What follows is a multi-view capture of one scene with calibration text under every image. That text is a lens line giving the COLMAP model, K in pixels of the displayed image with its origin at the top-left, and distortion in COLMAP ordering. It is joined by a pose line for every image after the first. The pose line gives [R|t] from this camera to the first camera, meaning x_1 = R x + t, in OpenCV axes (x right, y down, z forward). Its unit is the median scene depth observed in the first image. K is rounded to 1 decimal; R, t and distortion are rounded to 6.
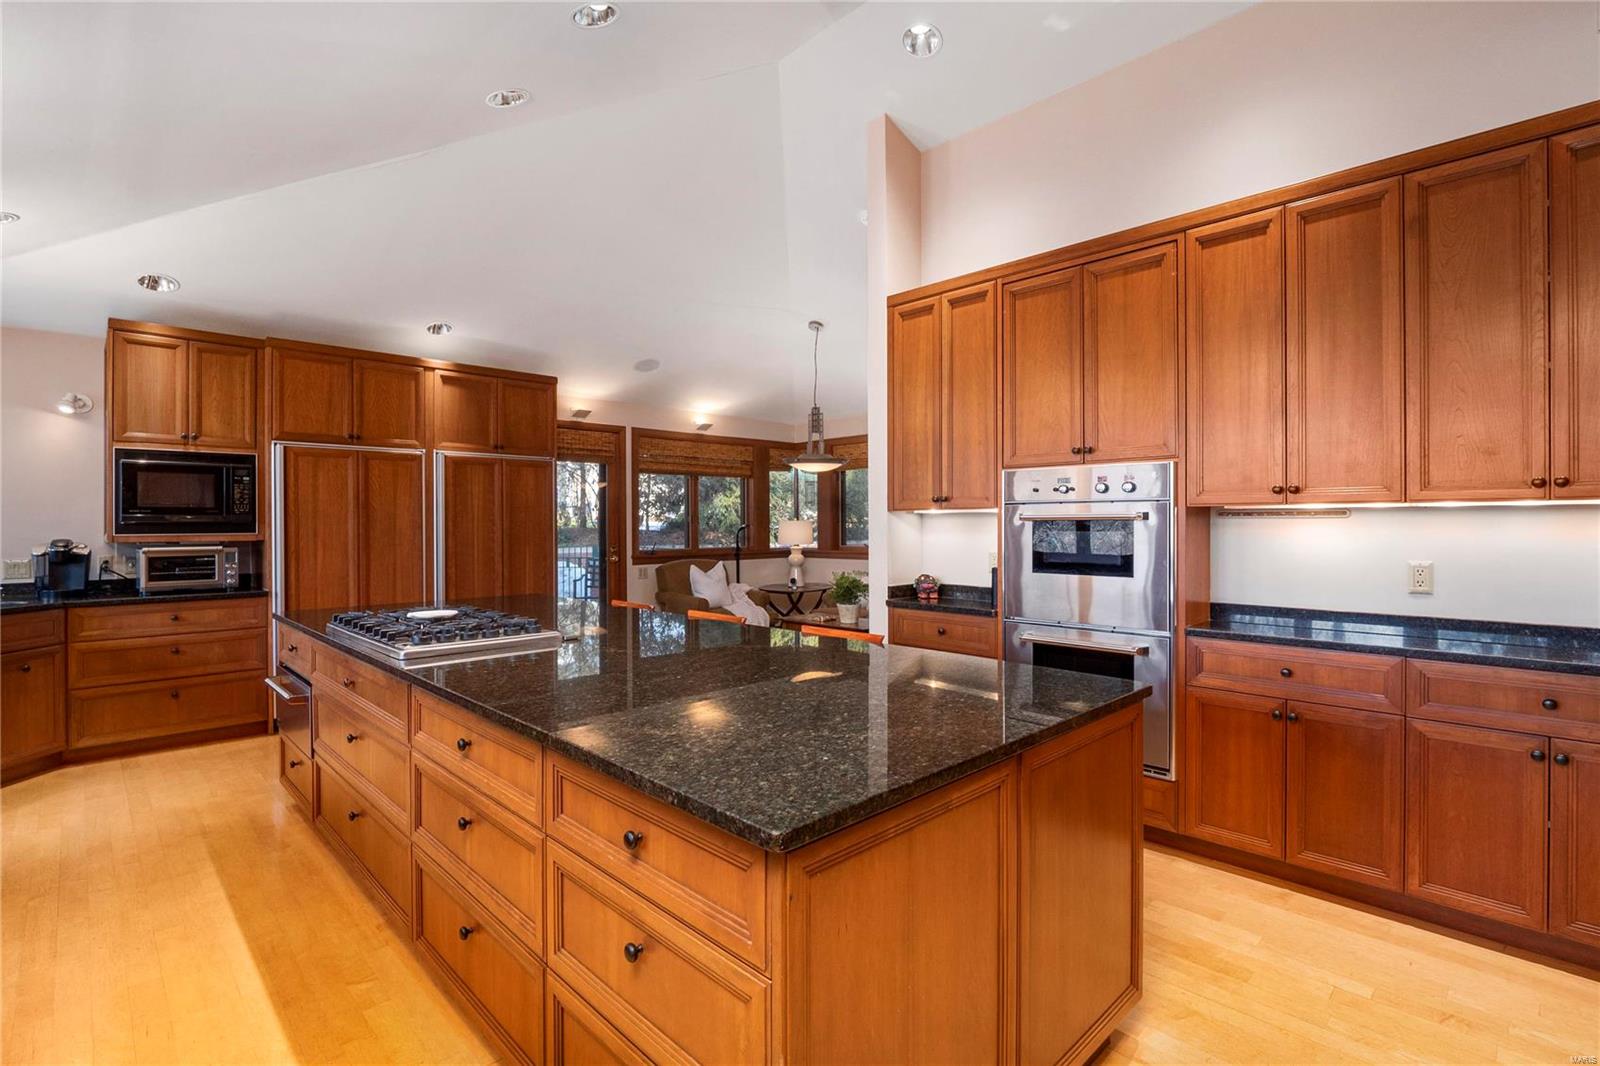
lens RADIAL K [[750.2, 0, 794.8], [0, 750.2, 527.7], [0, 0, 1]] dist [-0.011997, -0.000785]
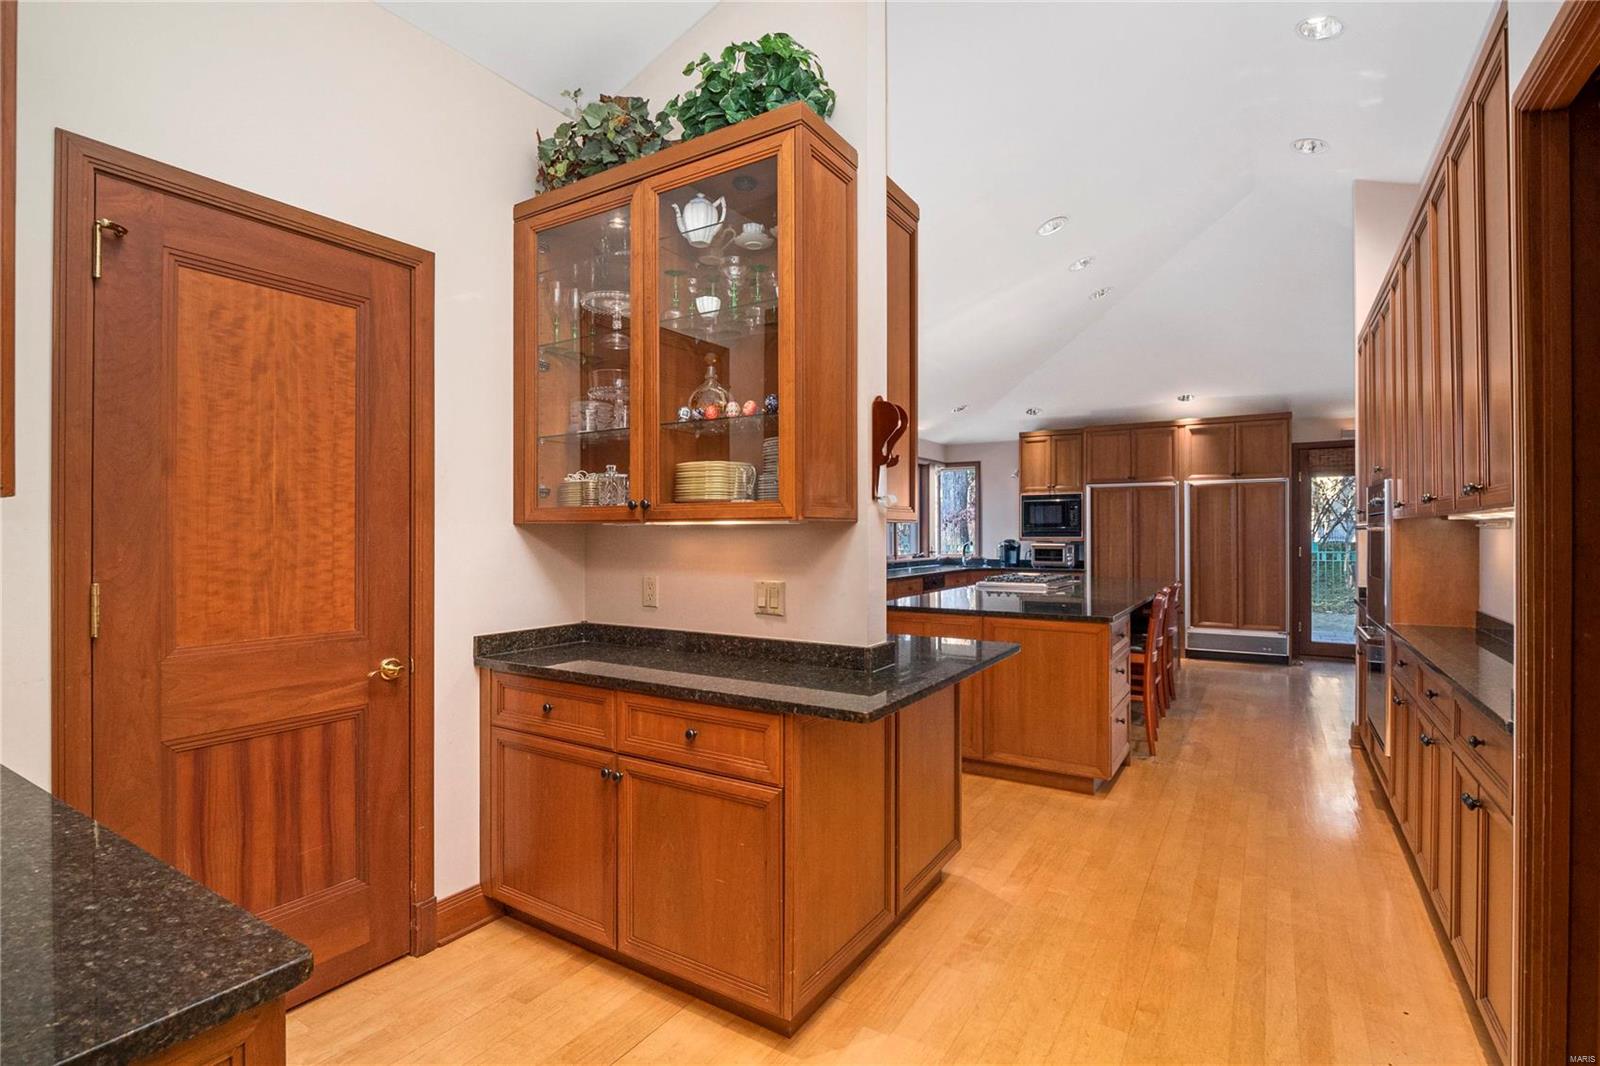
lens RADIAL K [[750.2, 0, 785.4], [0, 750.2, 530.8], [0, 0, 1]] dist [-0.011997, -0.000785]
pose [[0.230815, 0.001581, -0.972996, 0.579028], [-0.005051, 0.999987, 0.000427, -0.003170], [0.972984, 0.004816, 0.230820, -0.070224]]
